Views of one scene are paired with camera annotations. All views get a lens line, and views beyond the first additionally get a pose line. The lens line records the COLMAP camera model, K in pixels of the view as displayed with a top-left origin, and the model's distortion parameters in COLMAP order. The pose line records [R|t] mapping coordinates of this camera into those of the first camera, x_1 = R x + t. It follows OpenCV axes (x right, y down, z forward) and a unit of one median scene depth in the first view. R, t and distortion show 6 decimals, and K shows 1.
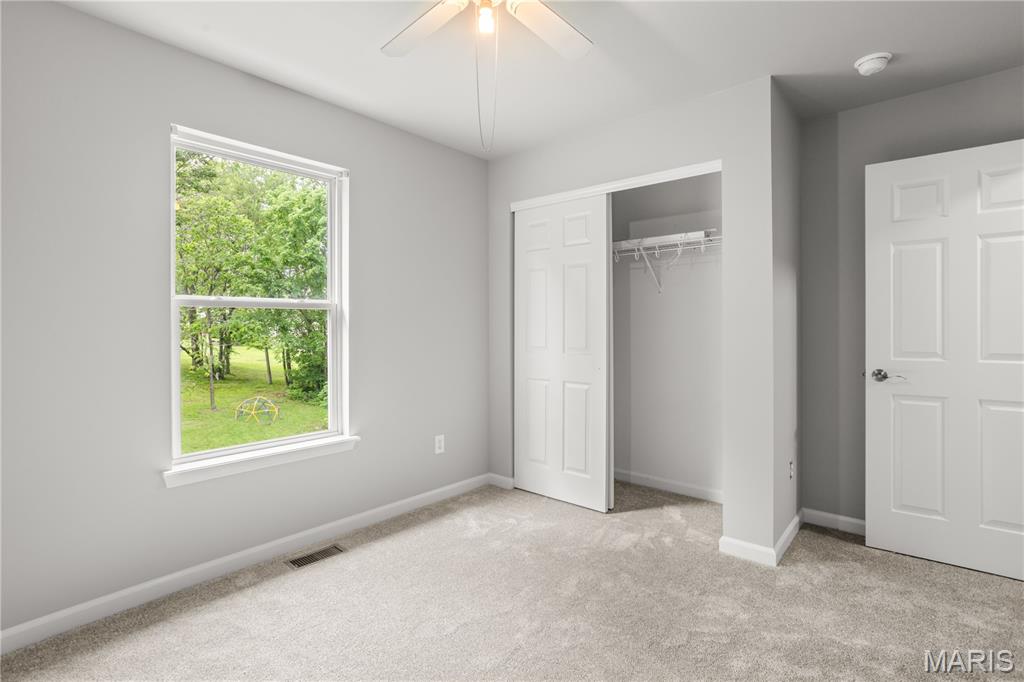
lens RADIAL K [[495.5, 0, 506.4], [0, 495.5, 330.9], [0, 0, 1]] dist [-0.054256, 0.033481]
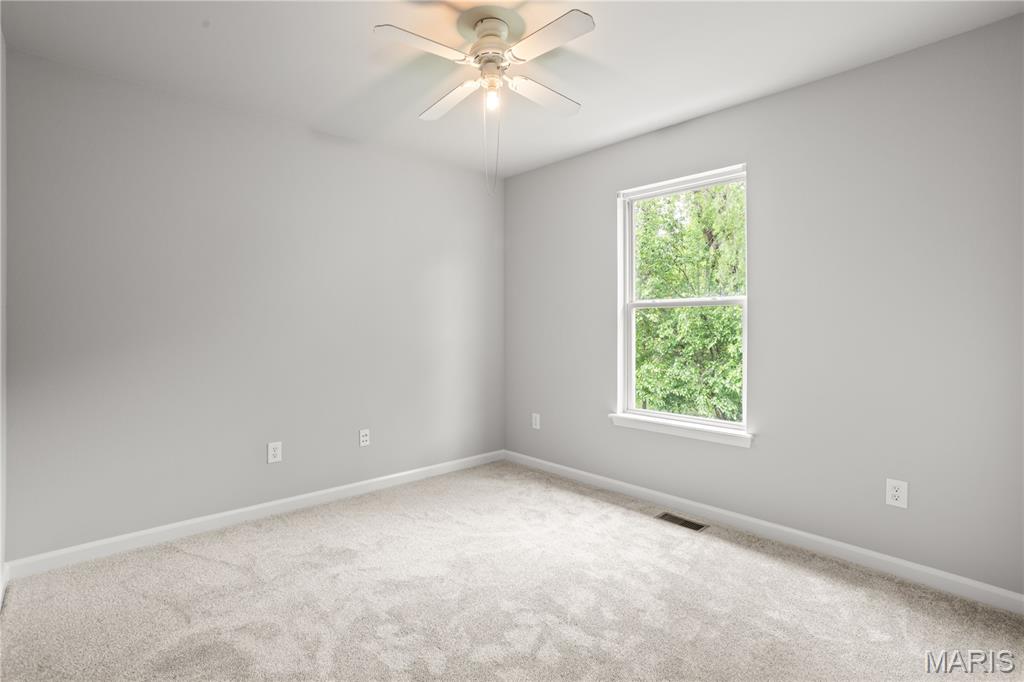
lens RADIAL K [[495.5, 0, 506.4], [0, 495.5, 330.9], [0, 0, 1]] dist [-0.054256, 0.033481]
pose [[-0.128913, 0.016653, -0.991516, 0.781910], [-0.003101, 0.999847, 0.017196, -0.007224], [0.991651, 0.005292, -0.128842, 0.717986]]
